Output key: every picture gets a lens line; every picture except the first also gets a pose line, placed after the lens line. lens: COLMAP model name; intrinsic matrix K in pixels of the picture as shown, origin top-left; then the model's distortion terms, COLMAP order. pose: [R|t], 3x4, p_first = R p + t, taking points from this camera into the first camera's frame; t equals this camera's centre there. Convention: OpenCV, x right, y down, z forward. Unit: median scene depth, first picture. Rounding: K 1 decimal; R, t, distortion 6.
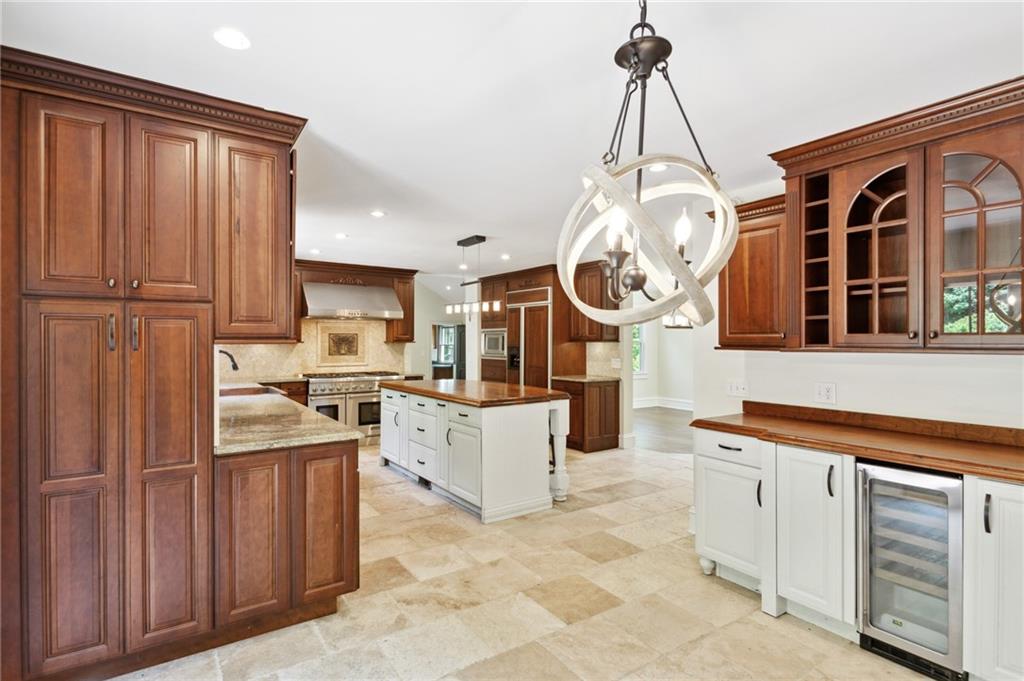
lens RADIAL K [[507.8, 0, 512.3], [0, 507.8, 337.9], [0, 0, 1]] dist [0.004920, -0.002128]
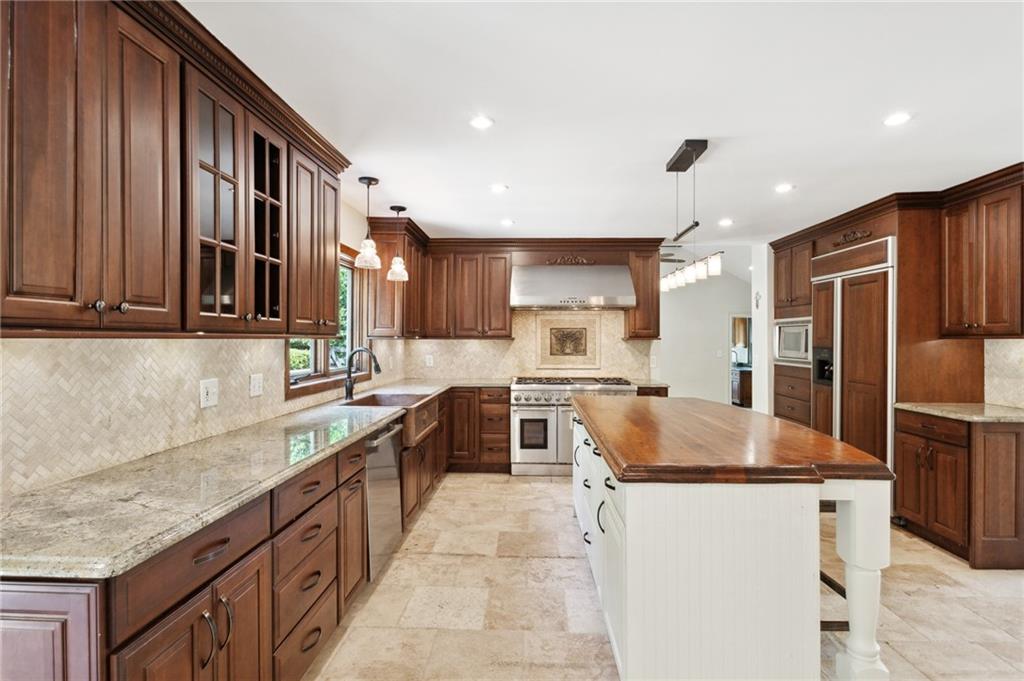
lens RADIAL K [[507.8, 0, 515.1], [0, 507.8, 340.3], [0, 0, 1]] dist [0.004920, -0.002128]
pose [[0.805333, 0.002618, -0.592817, 0.072184], [0.003552, 0.999951, 0.009241, 0.003390], [0.592812, -0.009548, 0.805284, 0.324171]]
